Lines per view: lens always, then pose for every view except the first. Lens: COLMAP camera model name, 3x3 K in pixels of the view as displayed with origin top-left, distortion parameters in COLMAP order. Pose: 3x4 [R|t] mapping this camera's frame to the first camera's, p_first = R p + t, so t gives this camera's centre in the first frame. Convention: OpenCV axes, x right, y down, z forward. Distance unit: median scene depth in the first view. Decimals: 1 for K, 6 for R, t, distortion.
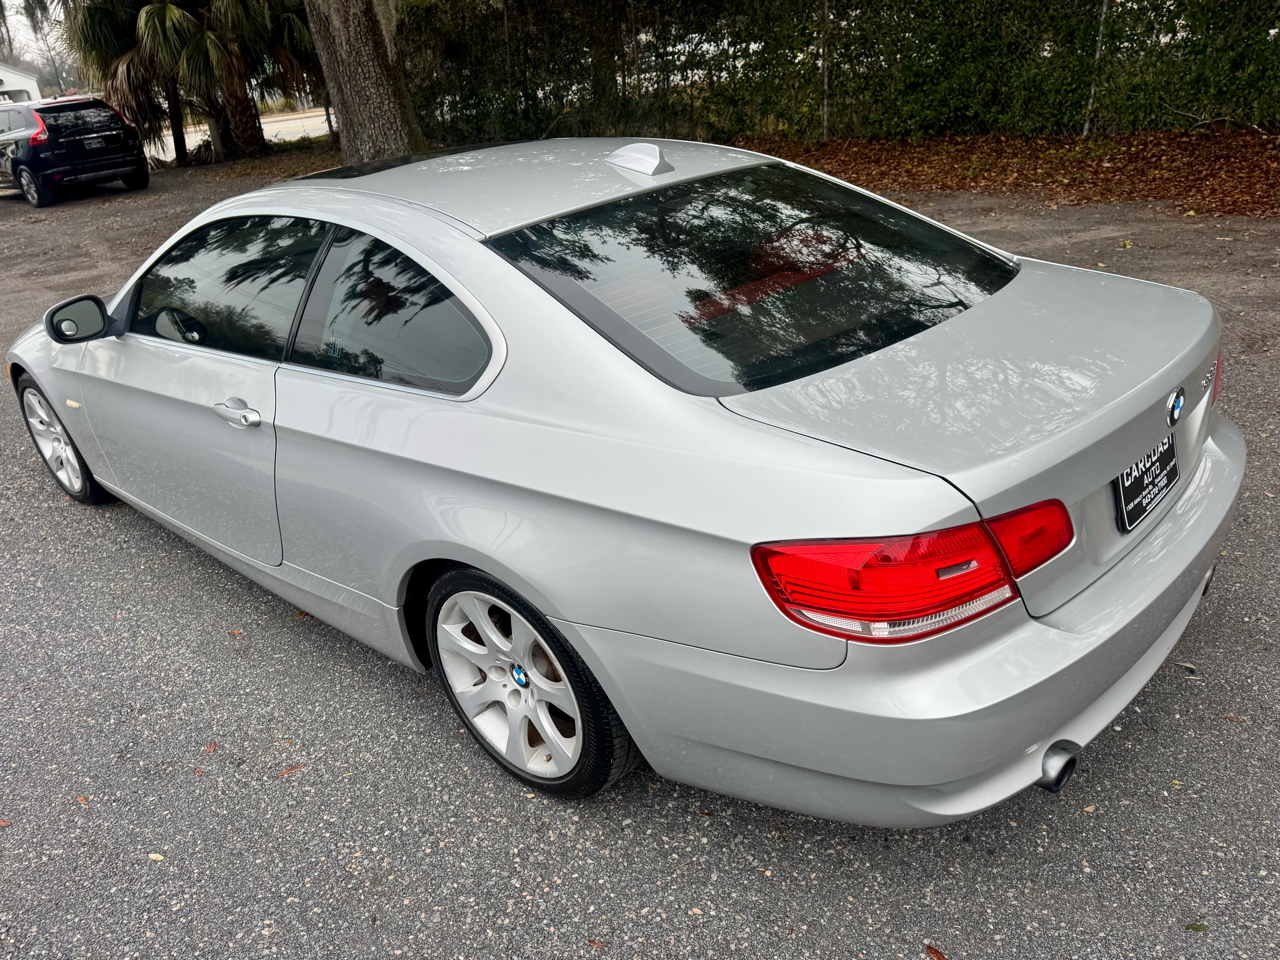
lens RADIAL K [[916.2, 0, 640.0], [0, 916.2, 480.0], [0, 0, 1]] dist [0.006404, -0.009534]
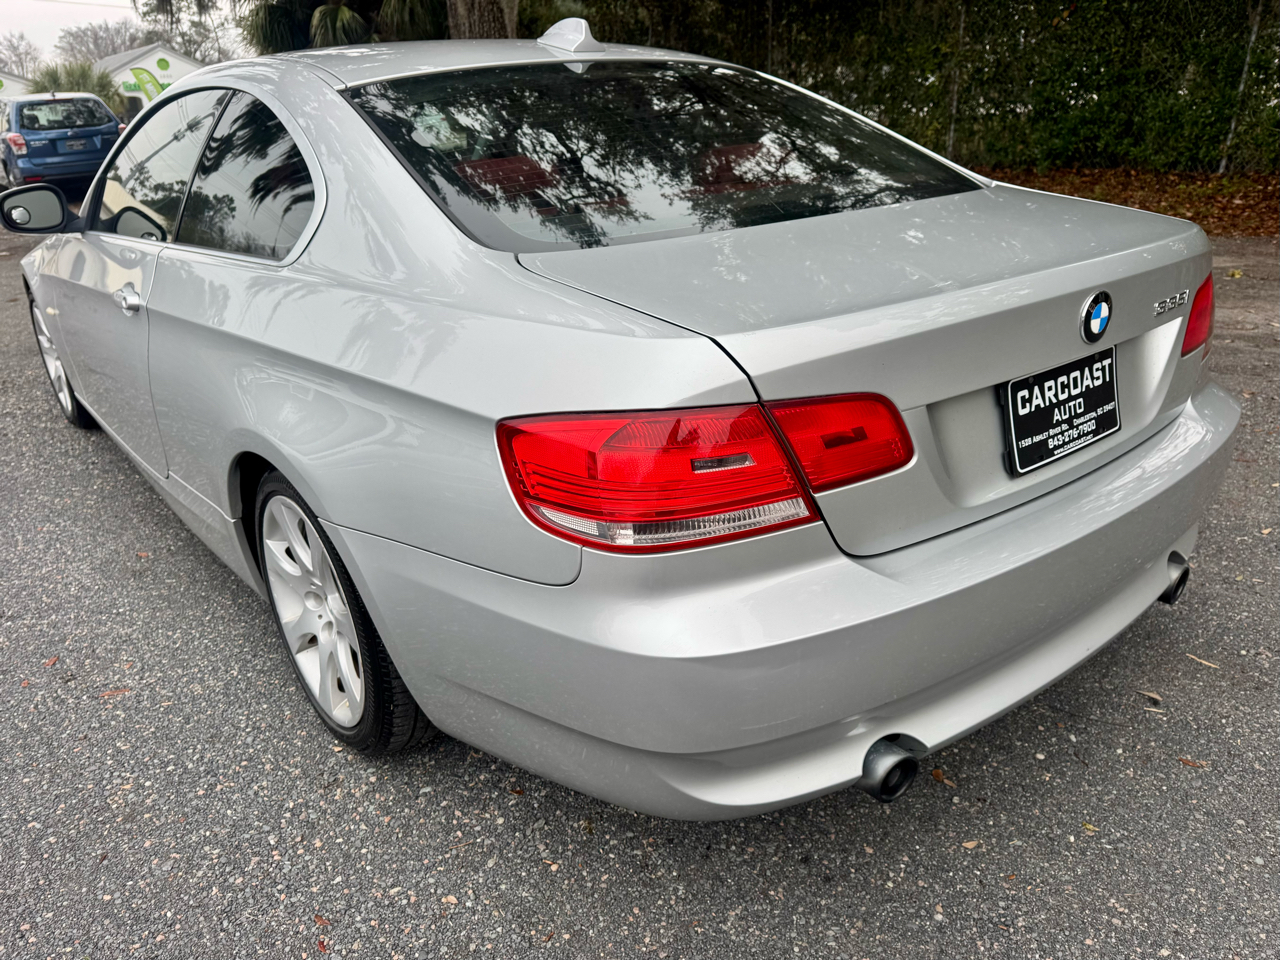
lens RADIAL K [[939.2, 0, 664.5], [0, 939.2, 473.3], [0, 0, 1]] dist [0.002075, -0.007419]
pose [[0.990480, 0.108633, -0.084548, 0.238089], [-0.111638, 0.993245, -0.031641, 0.088346], [0.080540, 0.040778, 0.995917, 0.151540]]
